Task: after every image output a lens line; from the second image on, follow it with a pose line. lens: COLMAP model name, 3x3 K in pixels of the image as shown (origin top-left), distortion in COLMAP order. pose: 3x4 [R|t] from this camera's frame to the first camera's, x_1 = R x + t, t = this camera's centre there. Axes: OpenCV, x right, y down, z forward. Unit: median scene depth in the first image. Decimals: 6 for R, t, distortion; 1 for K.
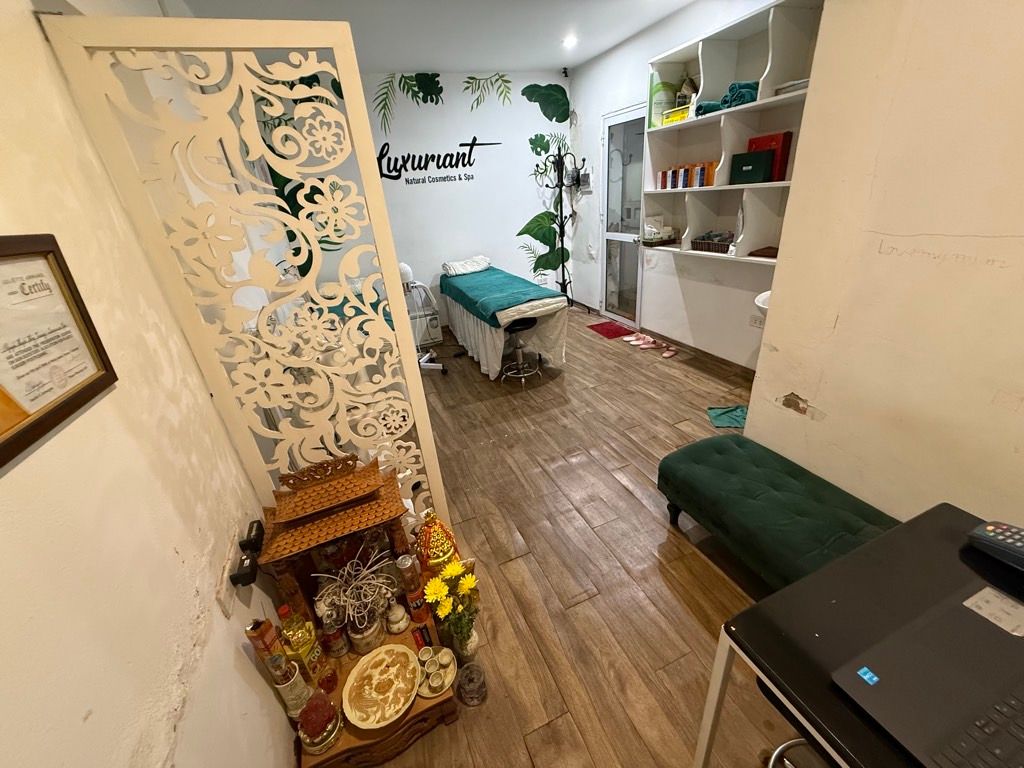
lens RADIAL K [[408.0, 0, 510.6], [0, 408.0, 385.4], [0, 0, 1]] dist [0.000961, 0.000254]
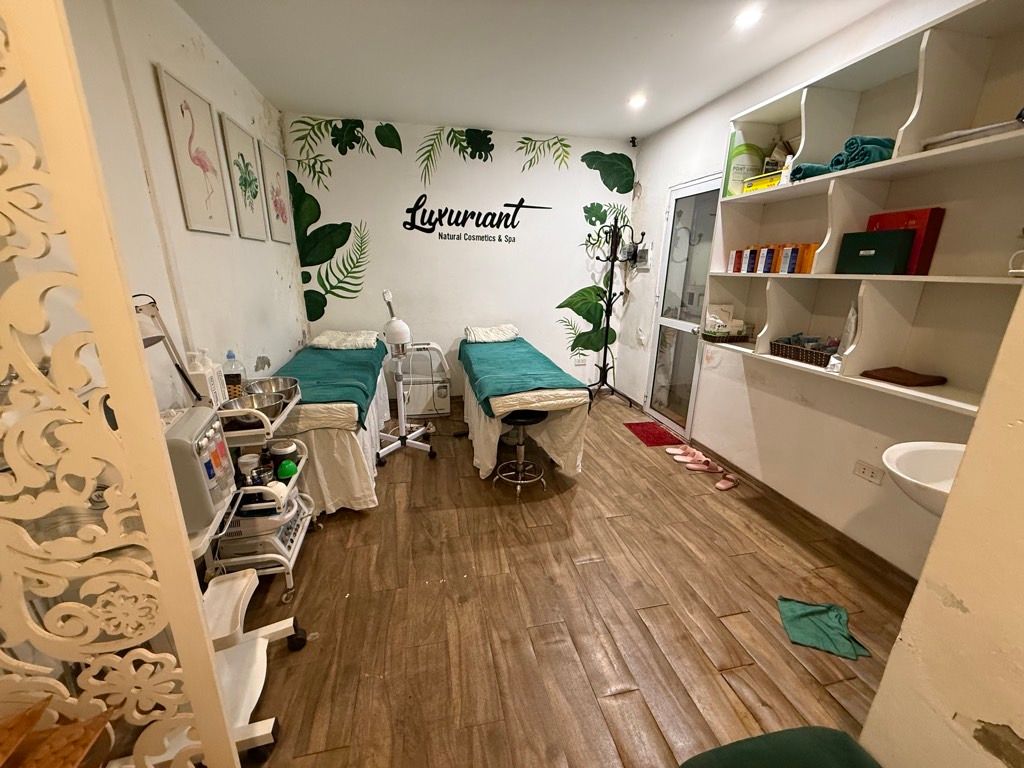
lens RADIAL K [[408.0, 0, 511.2], [0, 408.0, 385.0], [0, 0, 1]] dist [0.000961, 0.000254]
pose [[0.979404, 0.148811, -0.136464, 0.090143], [-0.168546, 0.974708, -0.146755, -0.084902], [0.111174, 0.166733, 0.979714, 0.222030]]
